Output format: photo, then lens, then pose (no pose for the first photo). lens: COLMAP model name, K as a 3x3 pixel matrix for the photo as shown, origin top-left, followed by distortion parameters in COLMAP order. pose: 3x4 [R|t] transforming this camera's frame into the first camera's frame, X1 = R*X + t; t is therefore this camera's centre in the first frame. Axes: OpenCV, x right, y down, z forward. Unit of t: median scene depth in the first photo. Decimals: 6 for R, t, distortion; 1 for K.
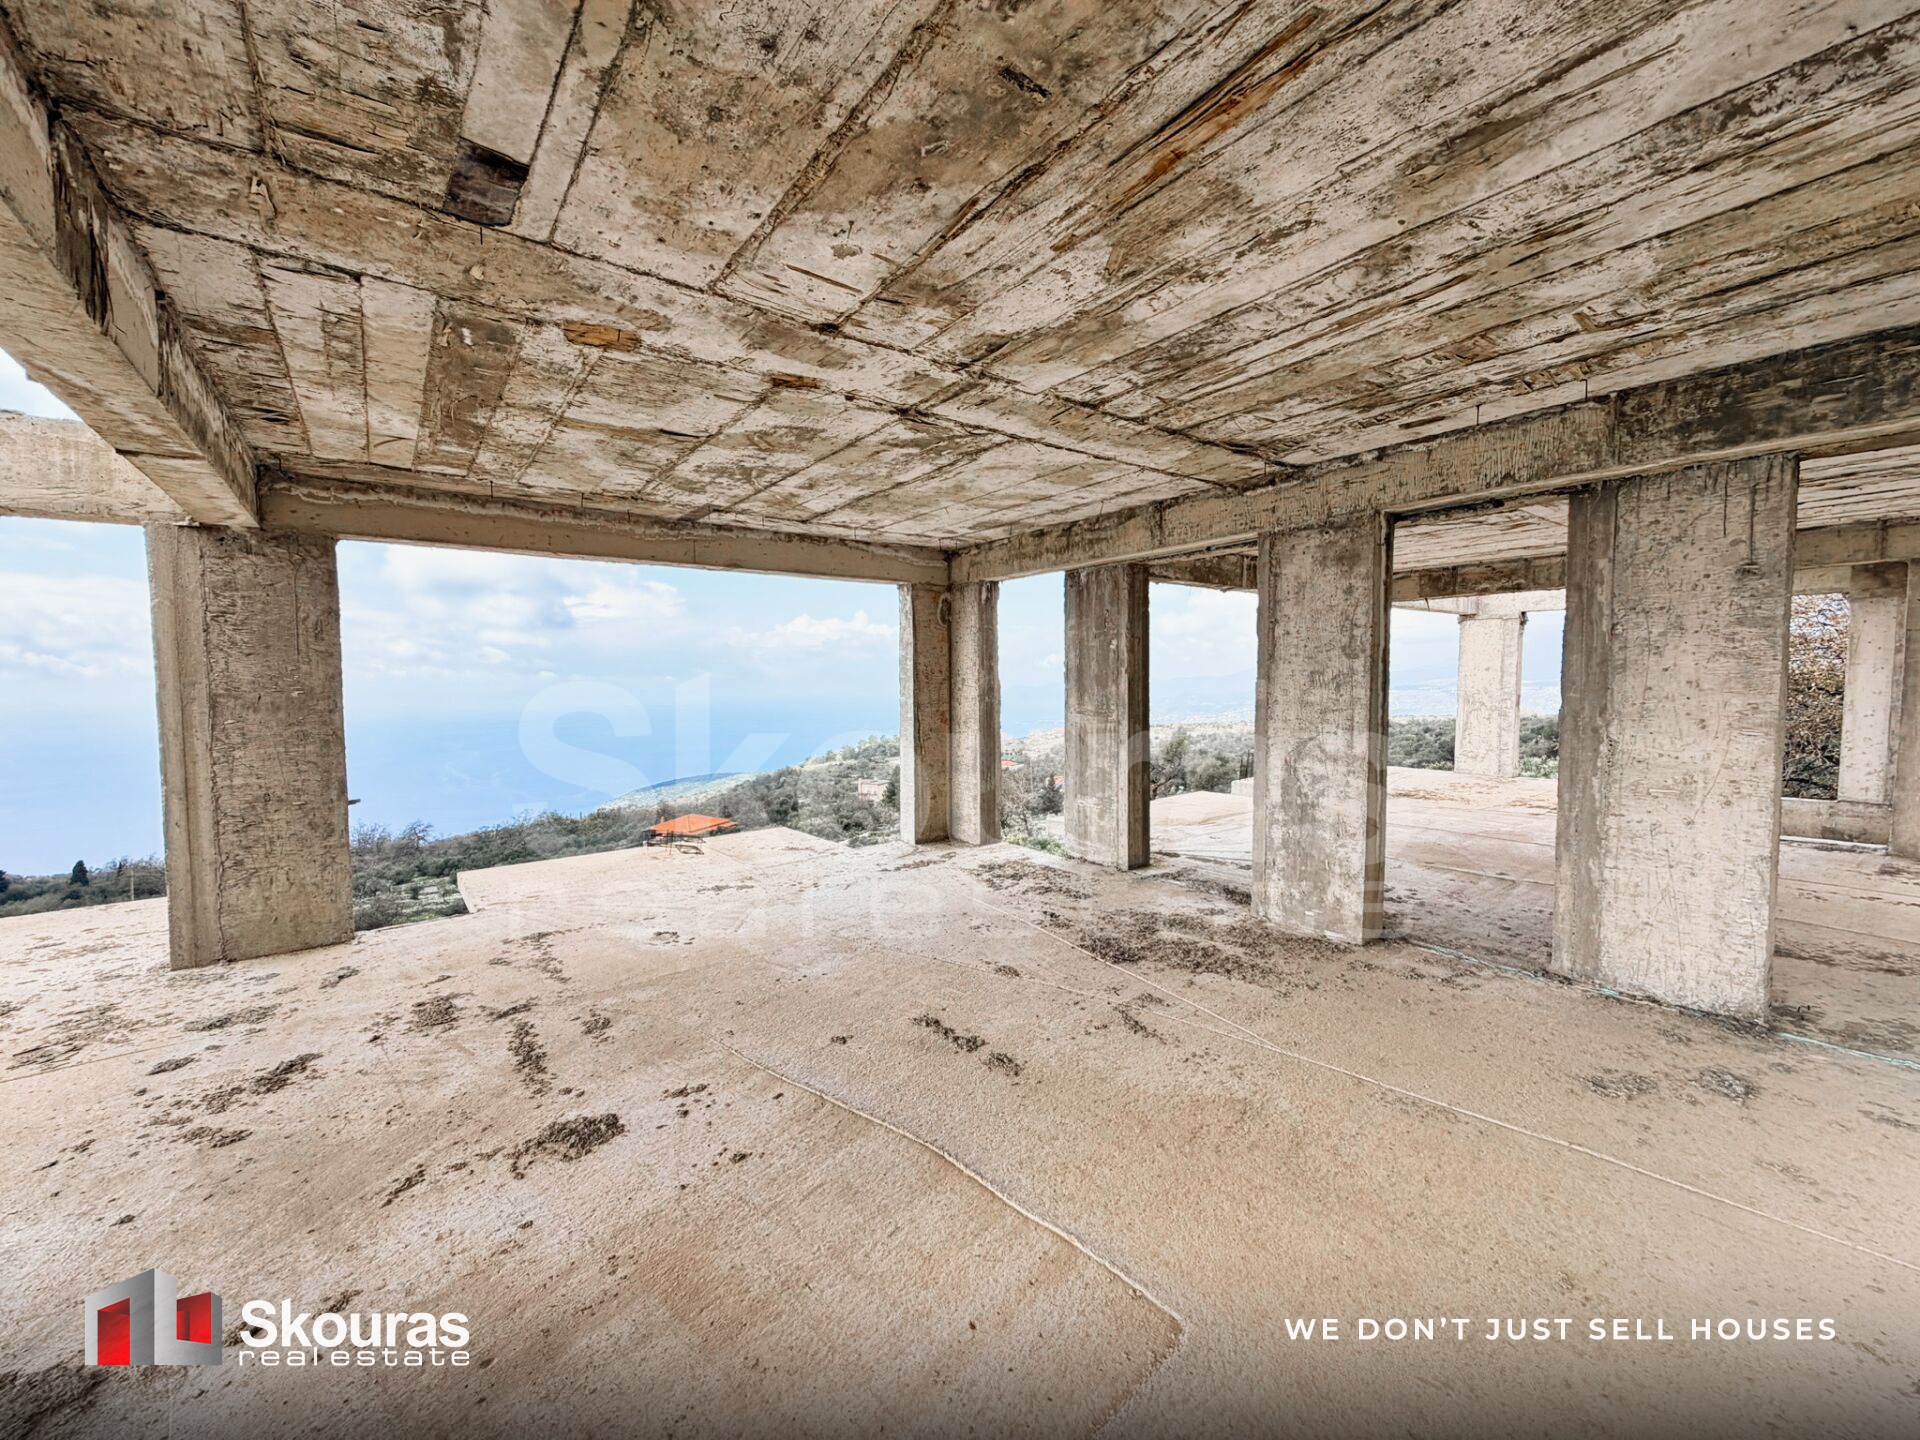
lens RADIAL K [[763.3, 0, 955.5], [0, 763.3, 721.8], [0, 0, 1]] dist [-0.000426, 0.000172]
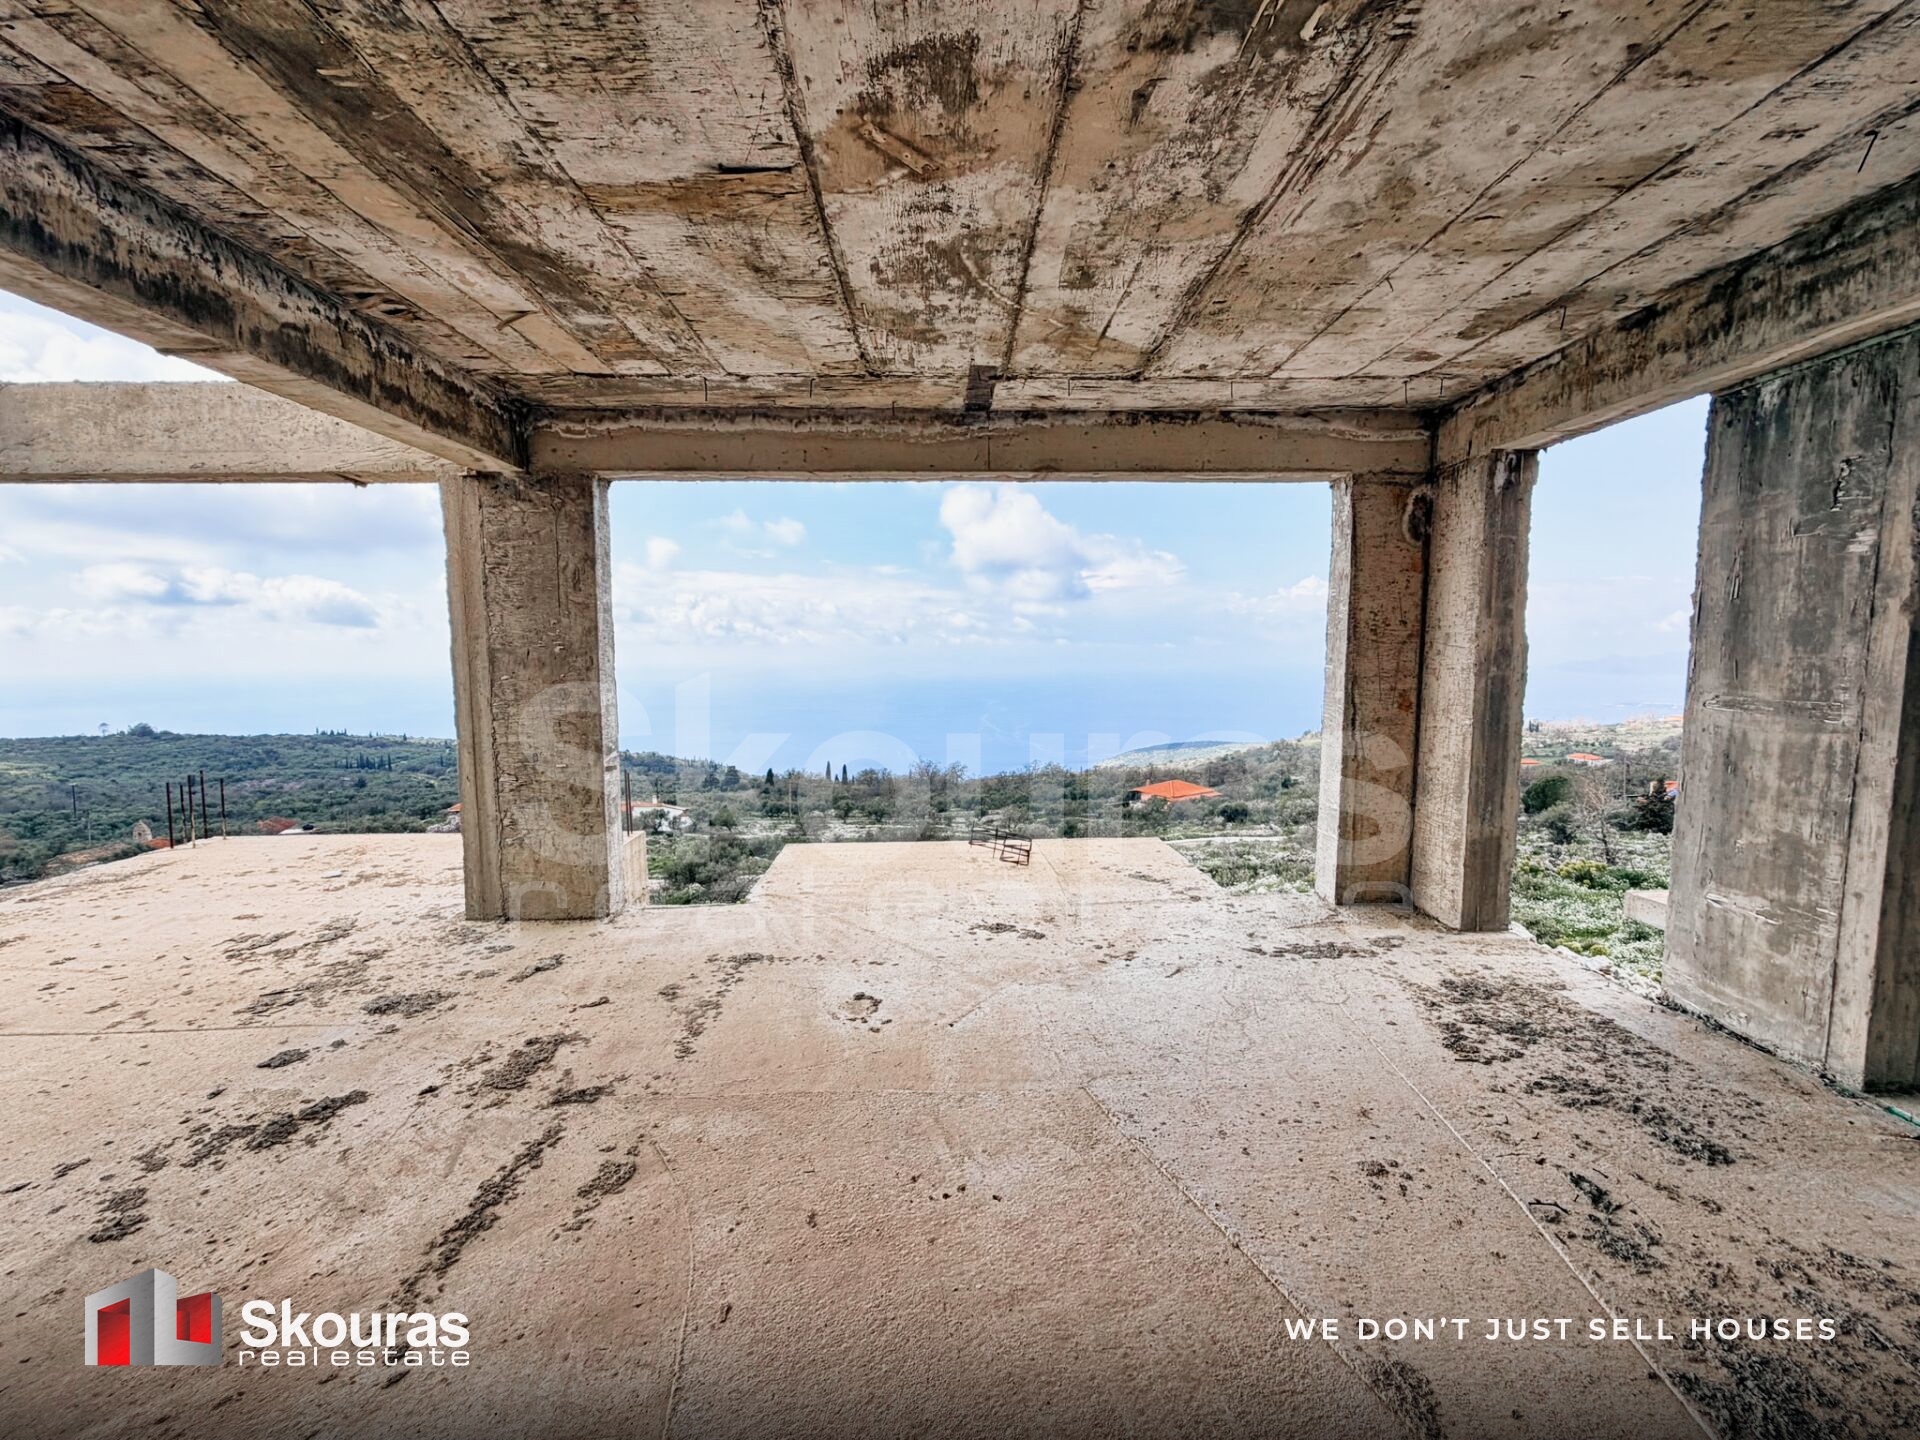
lens RADIAL K [[763.3, 0, 955.5], [0, 763.3, 721.8], [0, 0, 1]] dist [-0.000426, 0.000172]
pose [[0.809944, 0.059319, -0.583500, 0.075670], [-0.034227, 0.997957, 0.053944, -0.014352], [0.585508, -0.023720, 0.810320, 0.499772]]
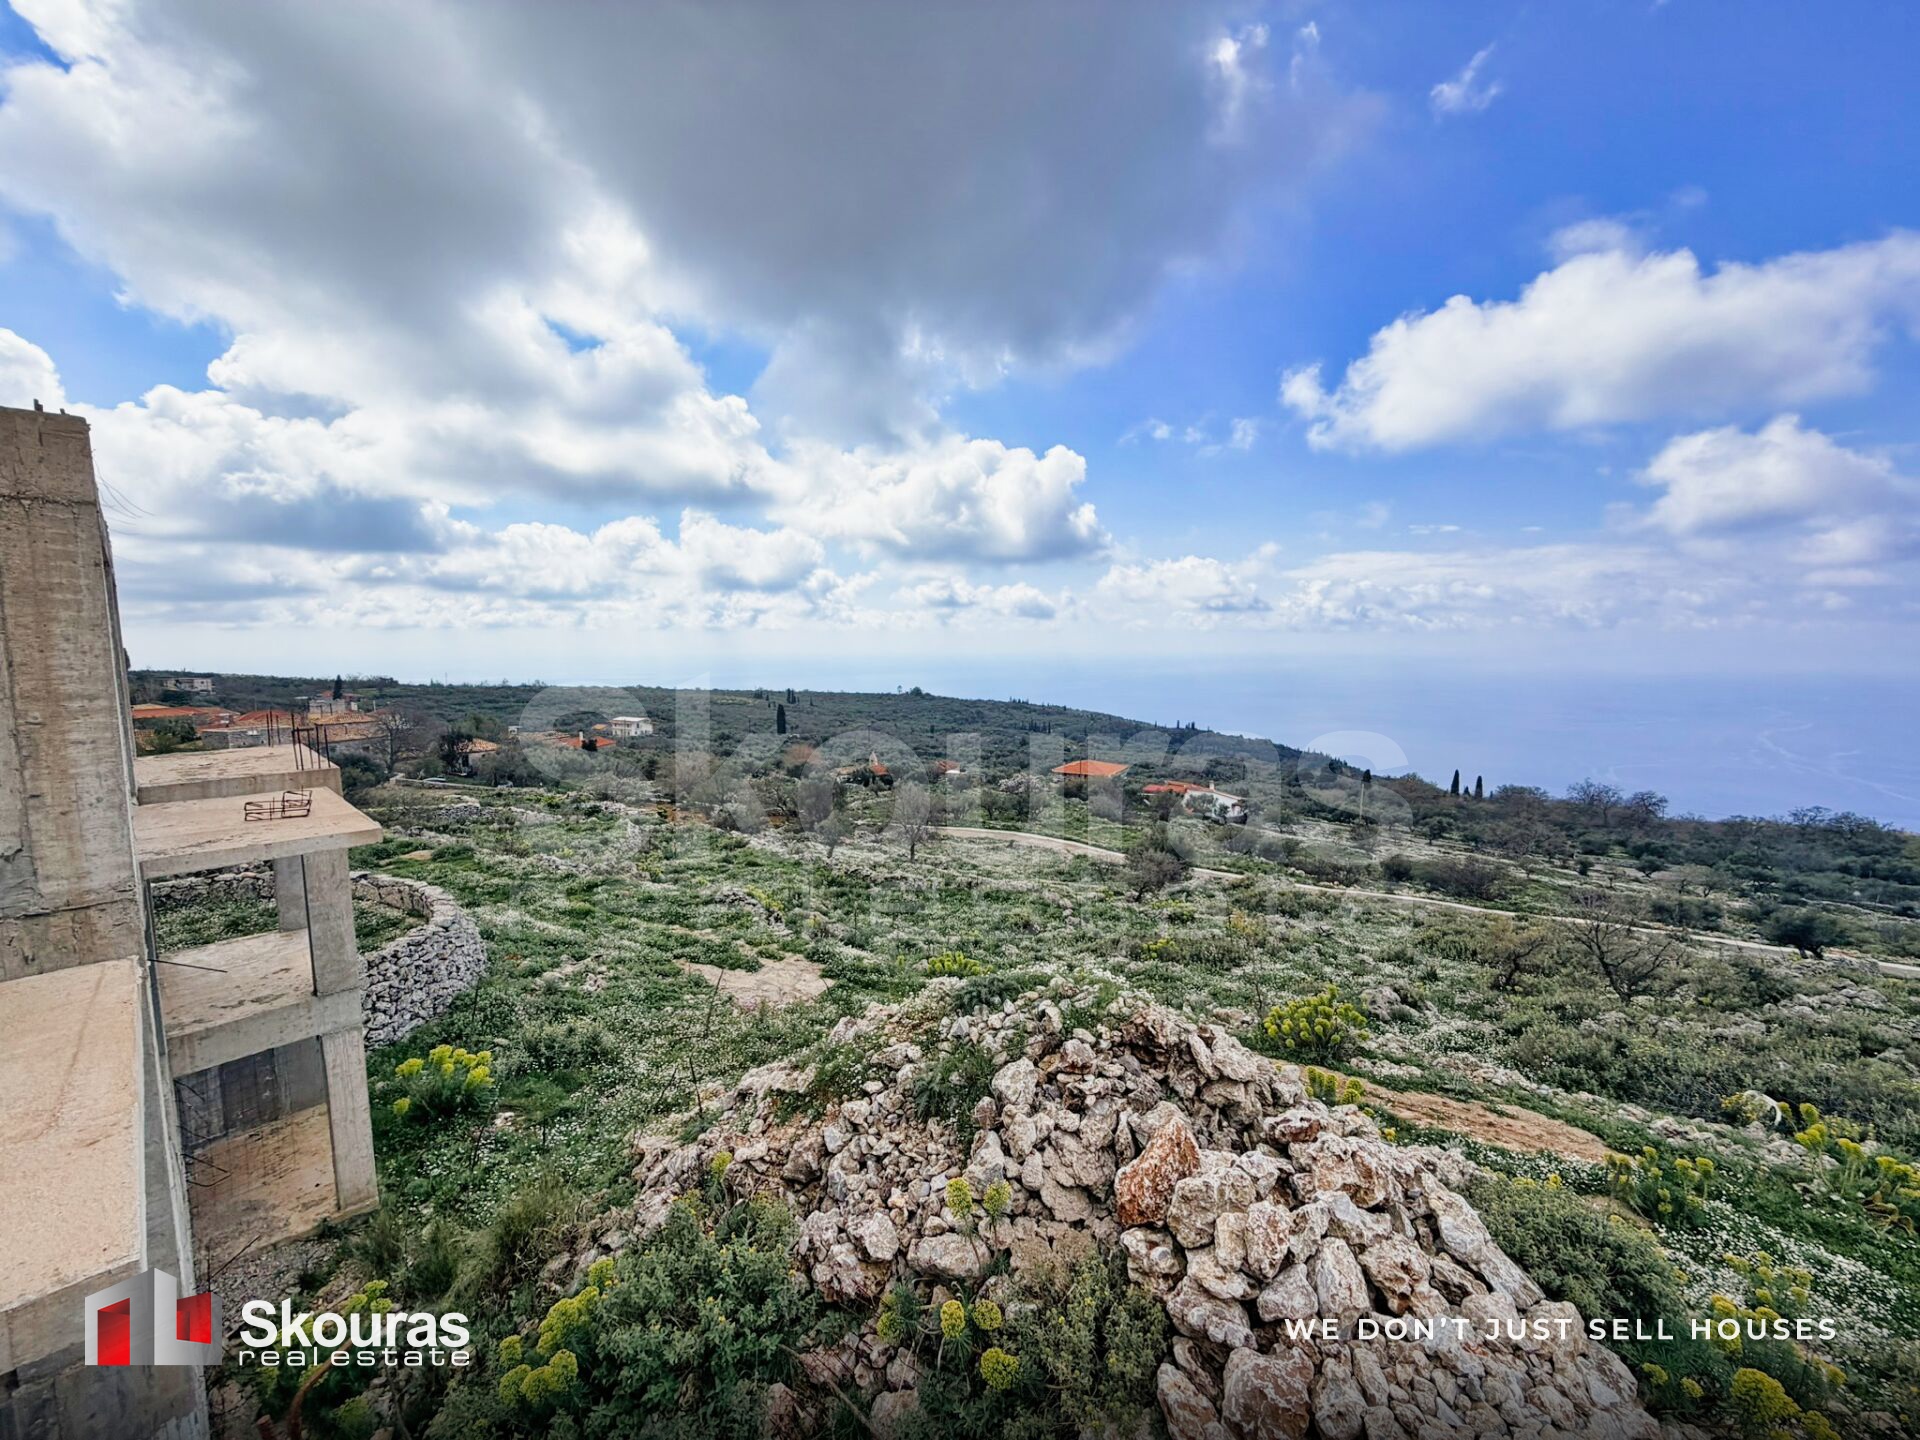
lens RADIAL K [[763.3, 0, 955.5], [0, 763.3, 721.8], [0, 0, 1]] dist [-0.000426, 0.000172]
pose [[0.160806, 0.113575, -0.980430, 1.167333], [-0.051986, 0.992953, 0.106499, -0.165156], [0.985616, 0.033843, 0.165577, 2.594174]]
